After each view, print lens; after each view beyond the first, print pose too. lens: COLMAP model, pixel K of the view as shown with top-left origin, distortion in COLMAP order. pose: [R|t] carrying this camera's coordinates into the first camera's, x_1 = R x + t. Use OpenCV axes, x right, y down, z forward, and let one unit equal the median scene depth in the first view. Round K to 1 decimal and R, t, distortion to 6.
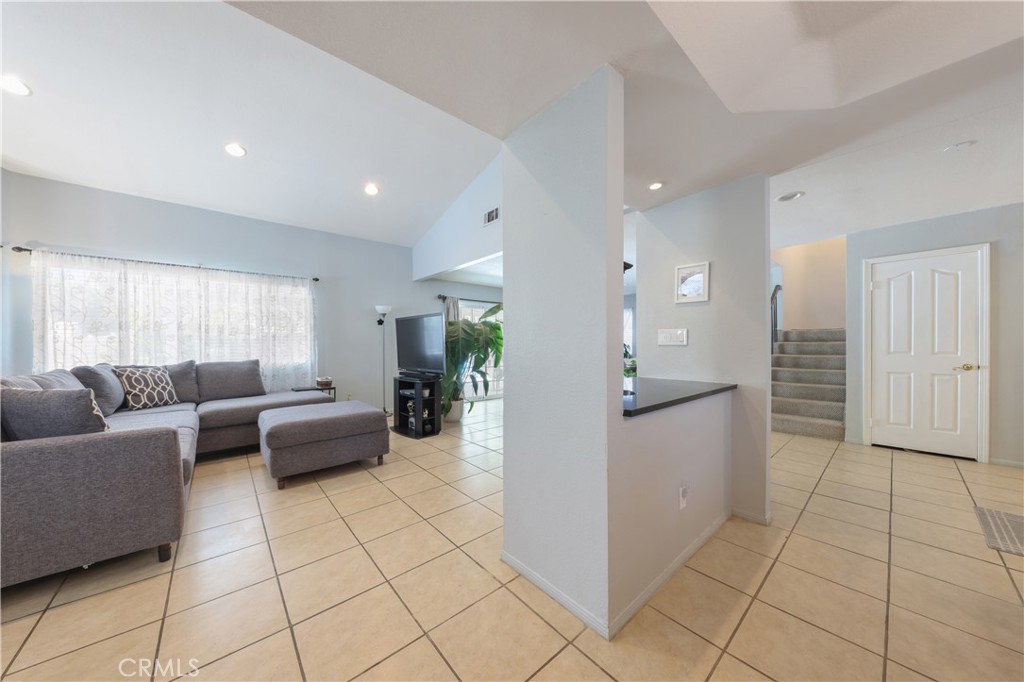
lens RADIAL K [[331.1, 0, 513.9], [0, 331.1, 345.3], [0, 0, 1]] dist [0.000524, -0.000108]
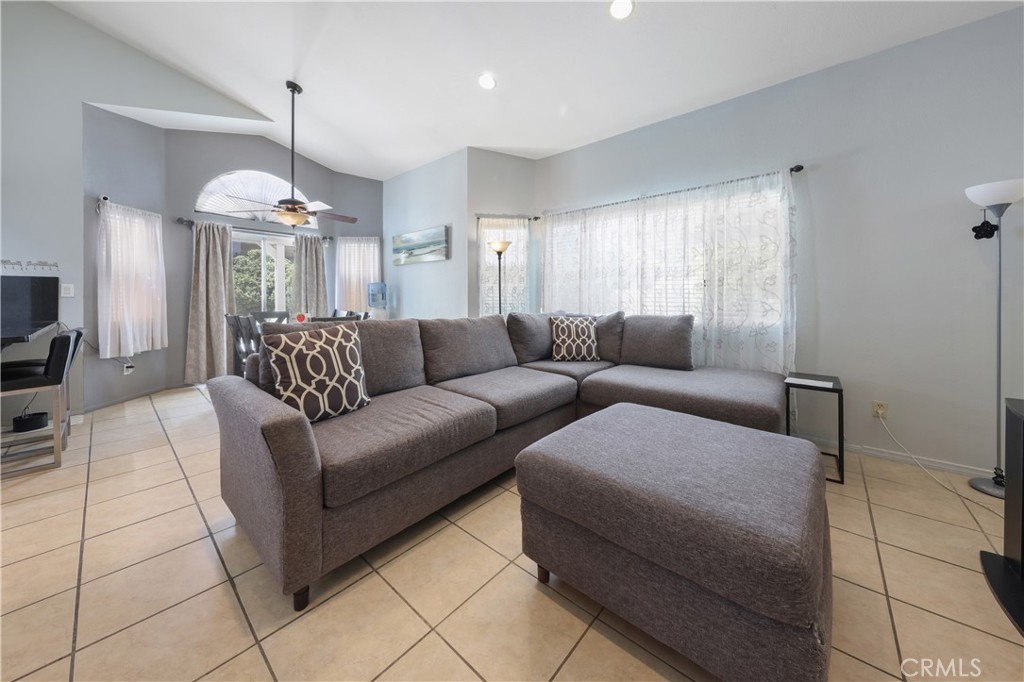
lens RADIAL K [[356.0, 0, 516.4], [0, 356.0, 298.8], [0, 0, 1]] dist [-0.000590, -0.000120]
pose [[0.133871, 0.009069, -0.990957, -0.126948], [-0.001989, 0.999959, 0.008883, 0.005834], [0.990997, 0.000782, 0.133883, 0.682792]]
